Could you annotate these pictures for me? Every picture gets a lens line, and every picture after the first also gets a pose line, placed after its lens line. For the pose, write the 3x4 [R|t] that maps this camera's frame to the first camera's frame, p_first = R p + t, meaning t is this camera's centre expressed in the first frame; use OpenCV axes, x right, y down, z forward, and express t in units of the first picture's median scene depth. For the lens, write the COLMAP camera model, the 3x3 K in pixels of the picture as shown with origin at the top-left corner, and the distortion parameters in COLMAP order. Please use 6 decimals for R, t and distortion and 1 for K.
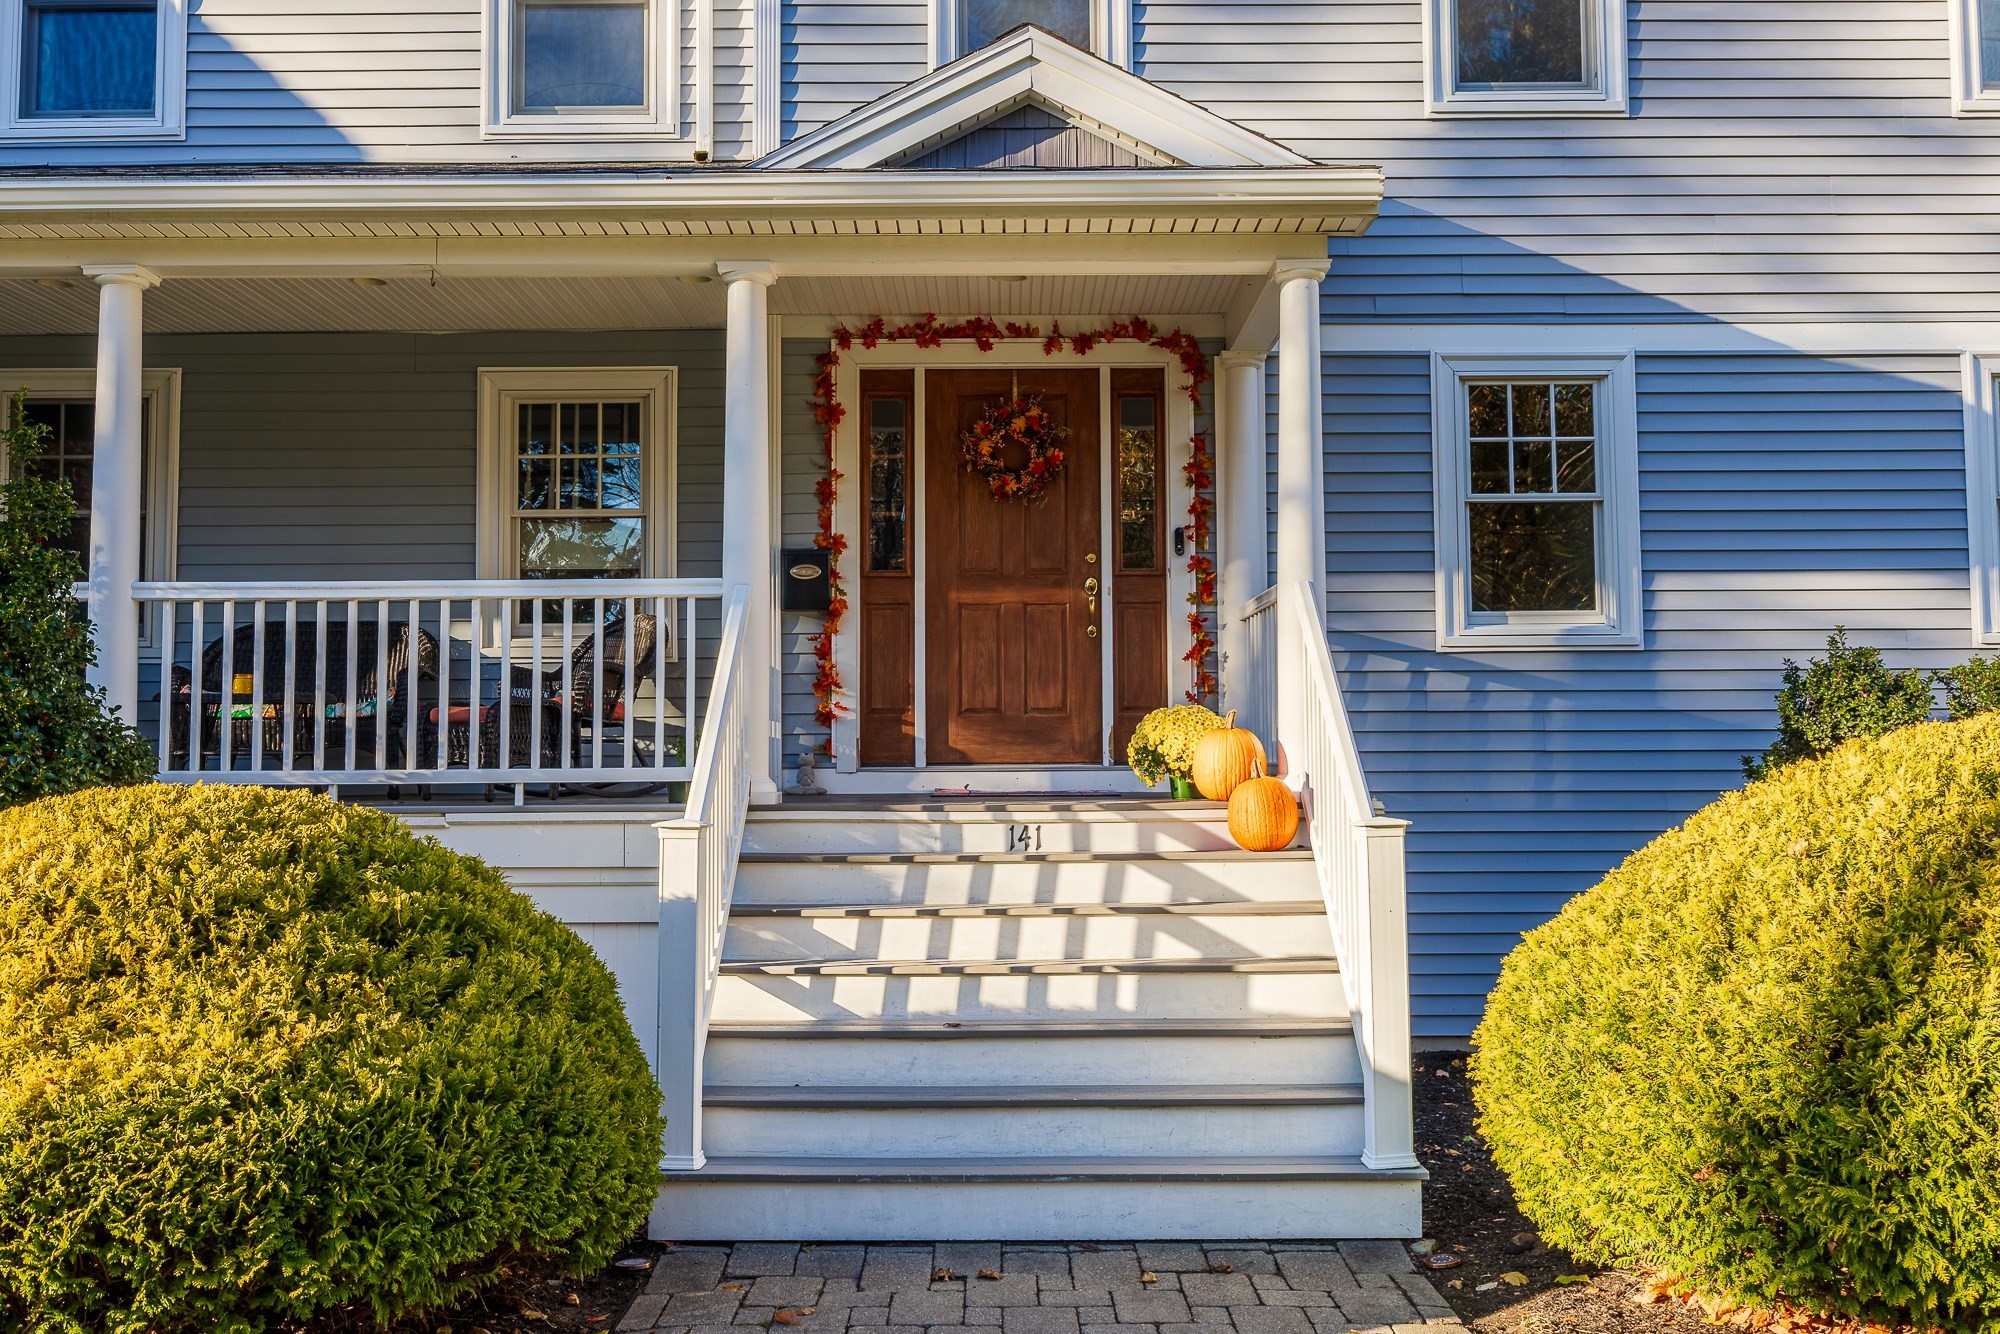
lens RADIAL K [[1834.5, 0, 1000.0], [0, 1834.5, 667.0], [0, 0, 1]] dist [0.015004, -0.003207]
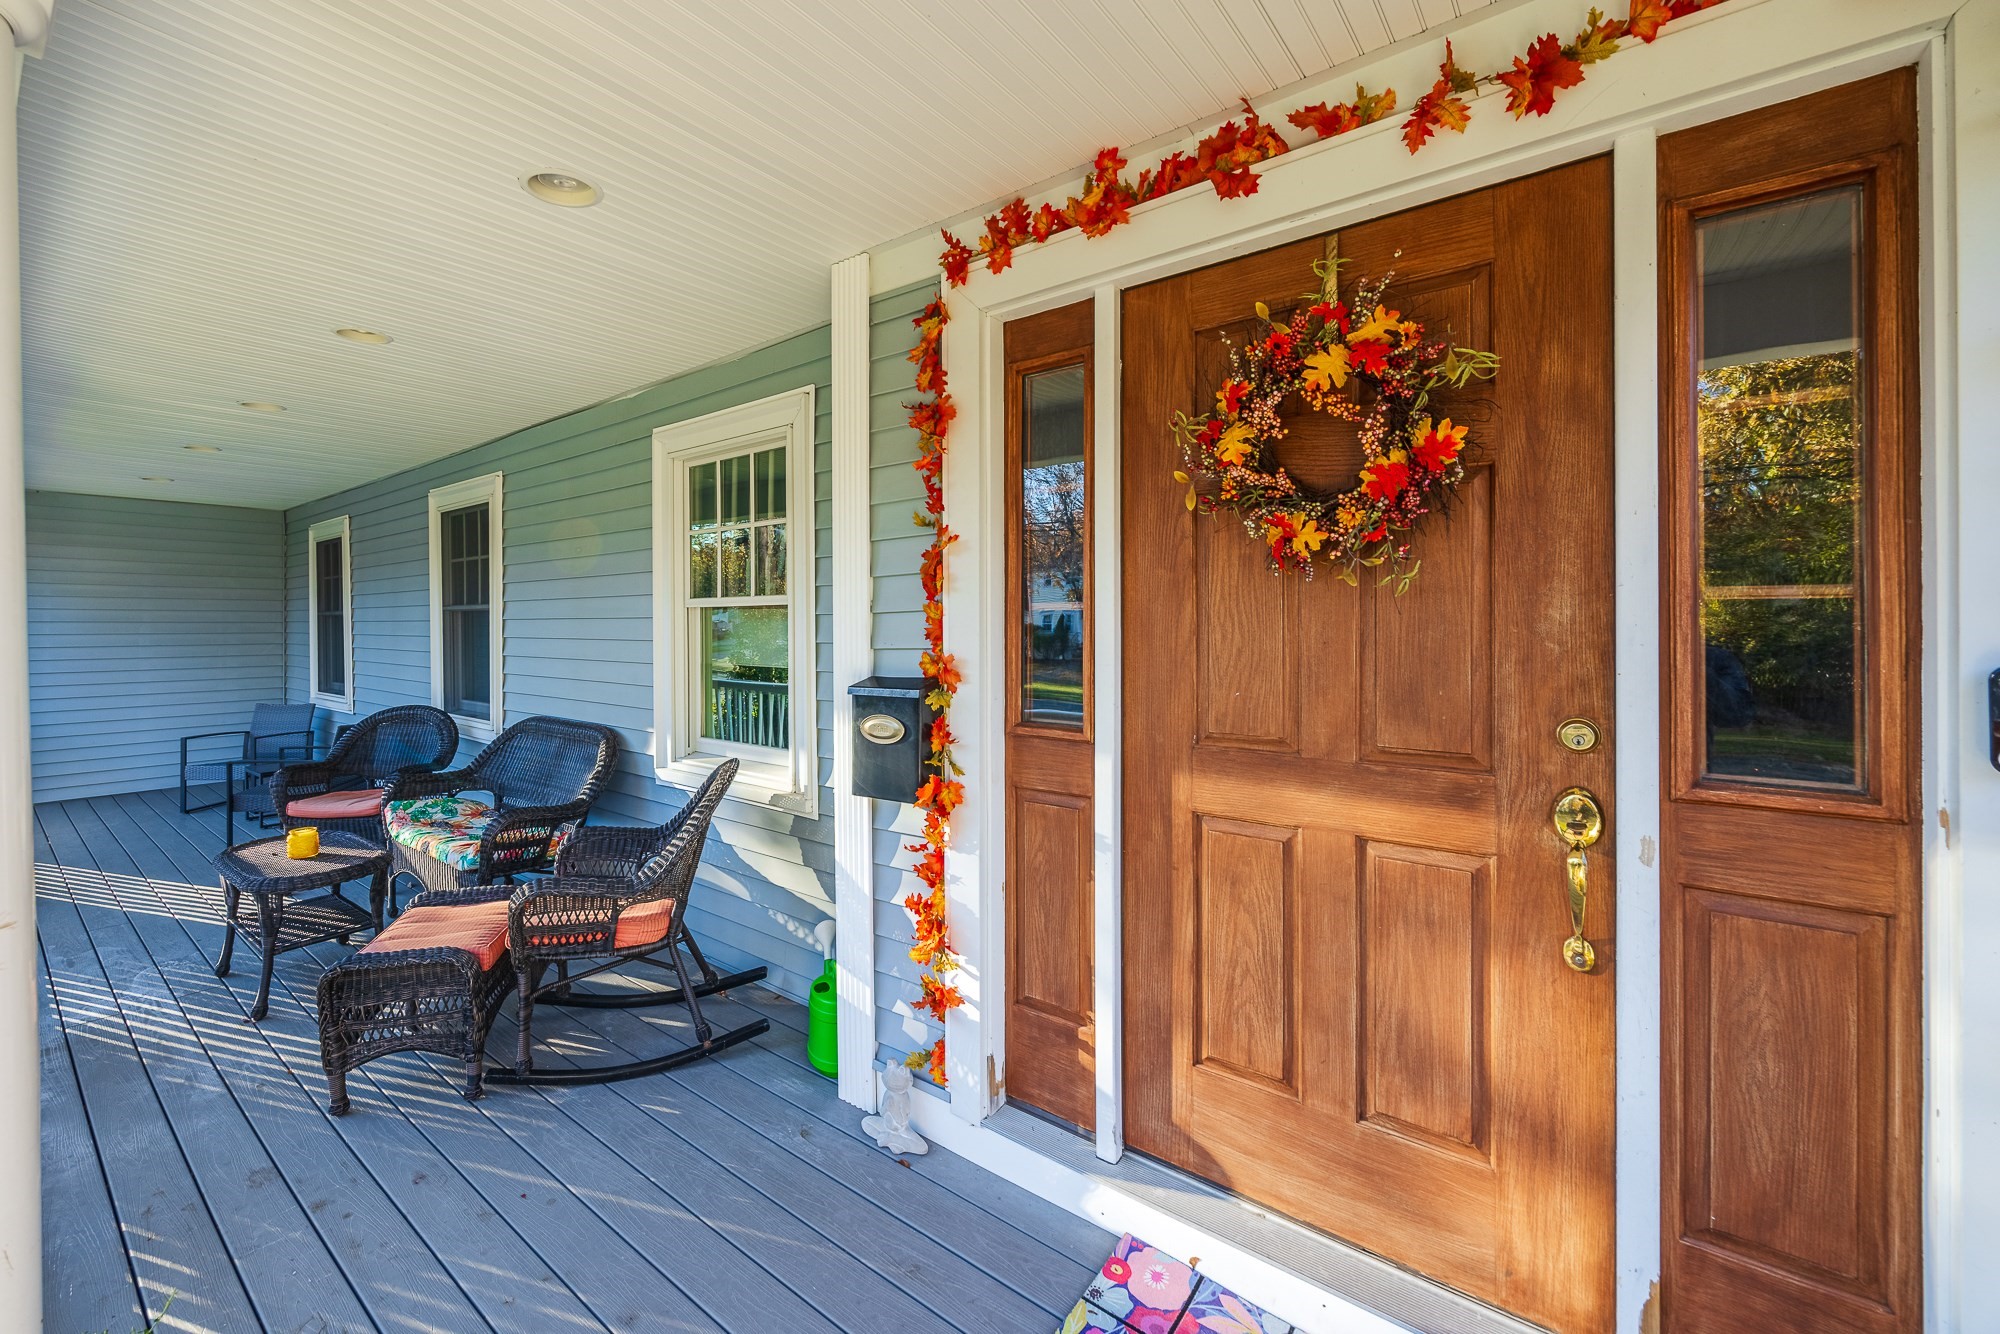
lens RADIAL K [[802.2, 0, 950.7], [0, 802.2, 623.8], [0, 0, 1]] dist [-0.001701, -0.000252]
pose [[0.782812, 0.002630, -0.622253, 0.051195], [0.035124, 0.998210, 0.048406, -0.090811], [0.621266, -0.059749, 0.781318, 0.817839]]
